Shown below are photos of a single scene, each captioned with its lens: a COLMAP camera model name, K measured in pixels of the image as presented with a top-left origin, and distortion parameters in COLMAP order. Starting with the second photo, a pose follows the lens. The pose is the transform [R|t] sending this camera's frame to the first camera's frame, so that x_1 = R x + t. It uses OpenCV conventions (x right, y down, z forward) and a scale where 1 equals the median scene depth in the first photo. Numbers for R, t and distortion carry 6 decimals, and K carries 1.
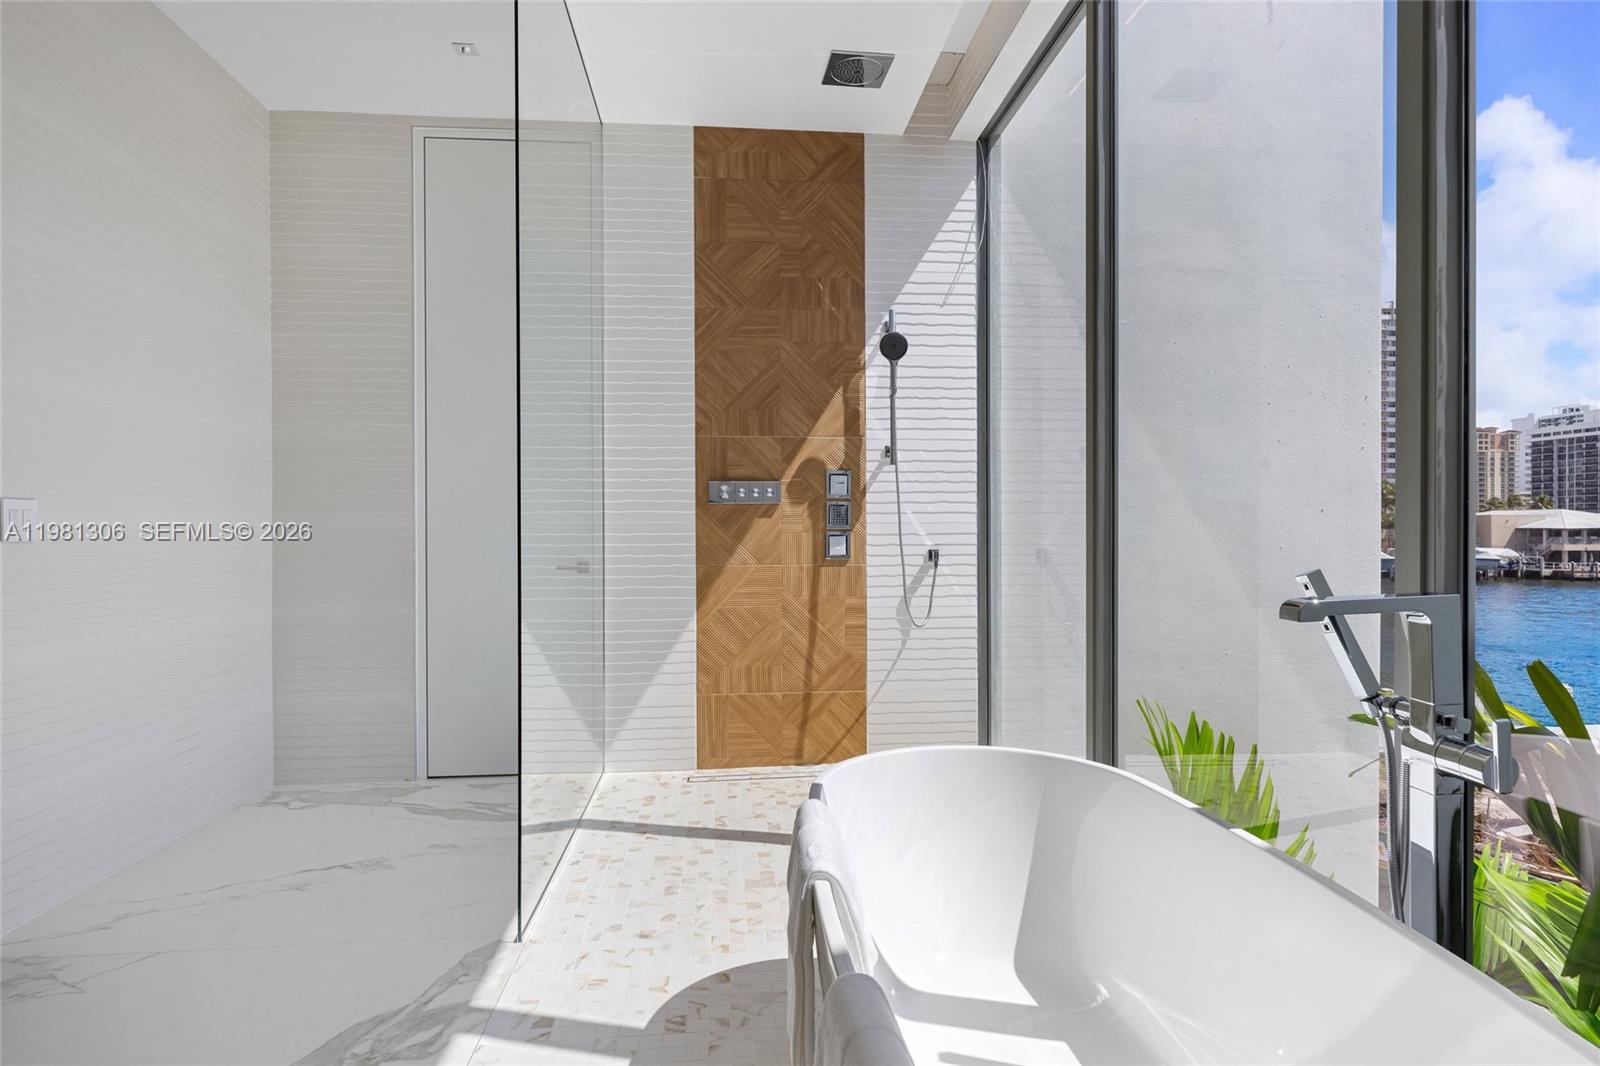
lens RADIAL K [[865.9, 0, 800.8], [0, 865.9, 534.5], [0, 0, 1]] dist [0.008418, -0.000048]
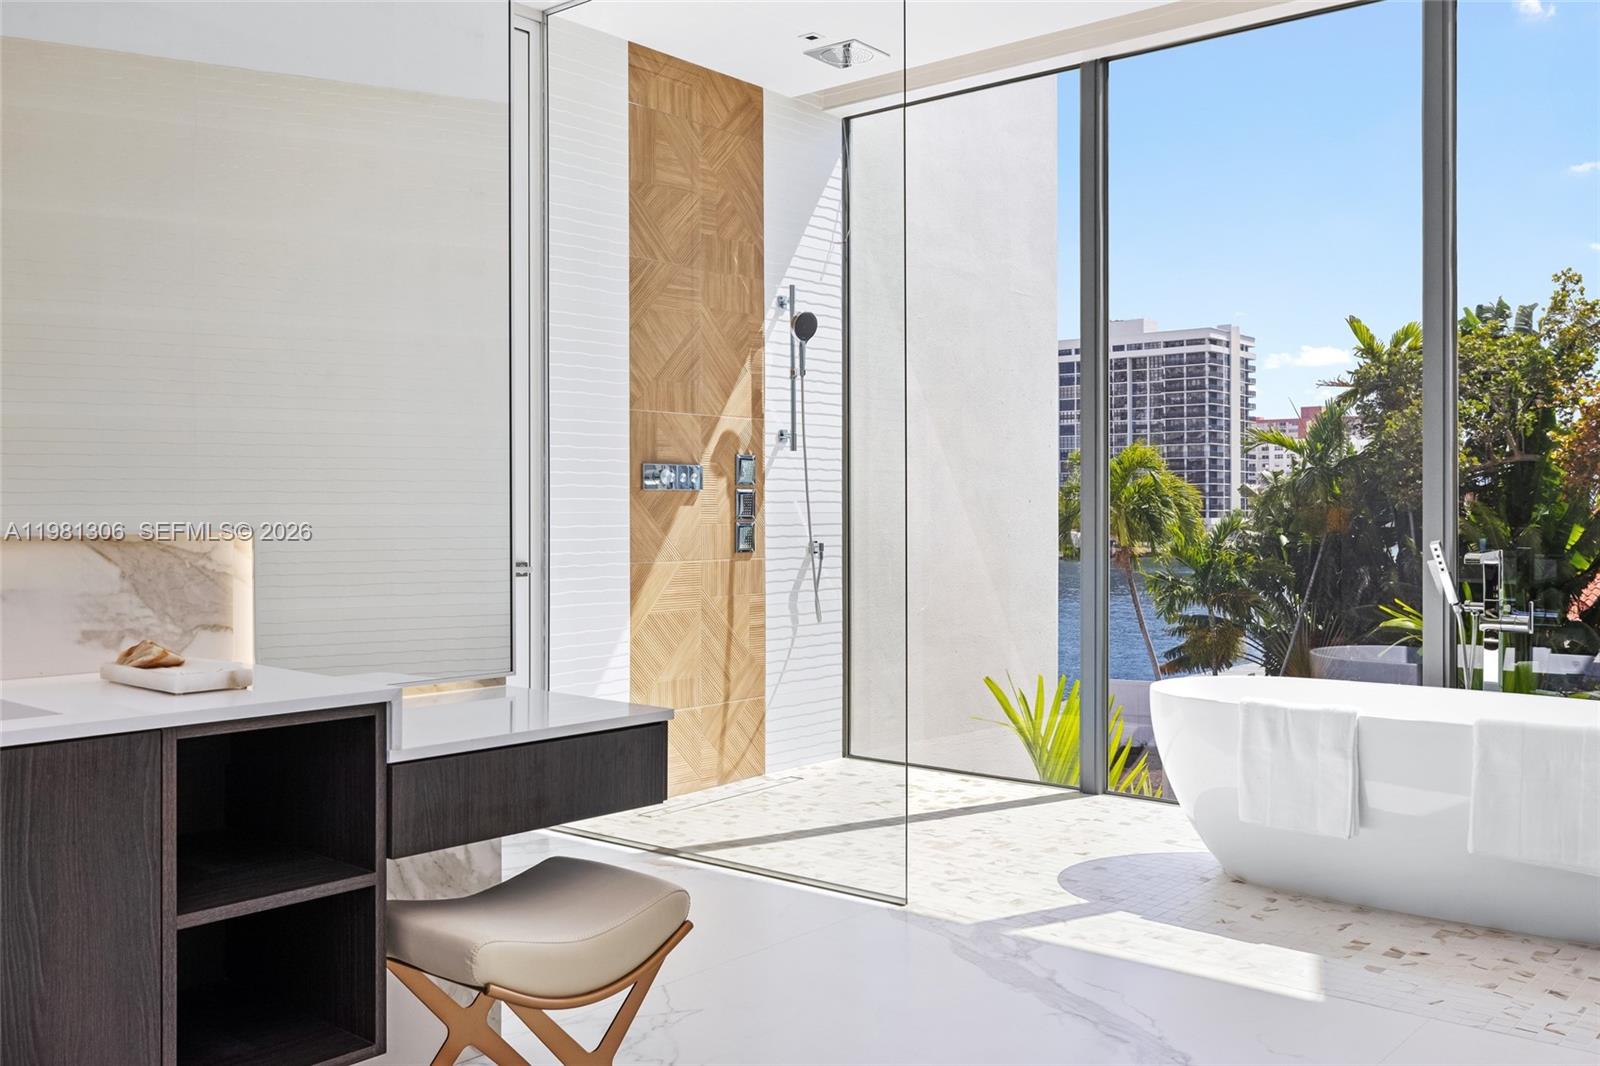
lens RADIAL K [[1427.9, 0, 801.0], [0, 1427.9, 523.0], [0, 0, 1]] dist [0.007764, 0.011944]
pose [[0.707944, -0.004836, 0.706252, -0.973182], [0.006321, 0.999980, 0.000511, -0.003193], [-0.706241, 0.004102, 0.707960, -0.096496]]
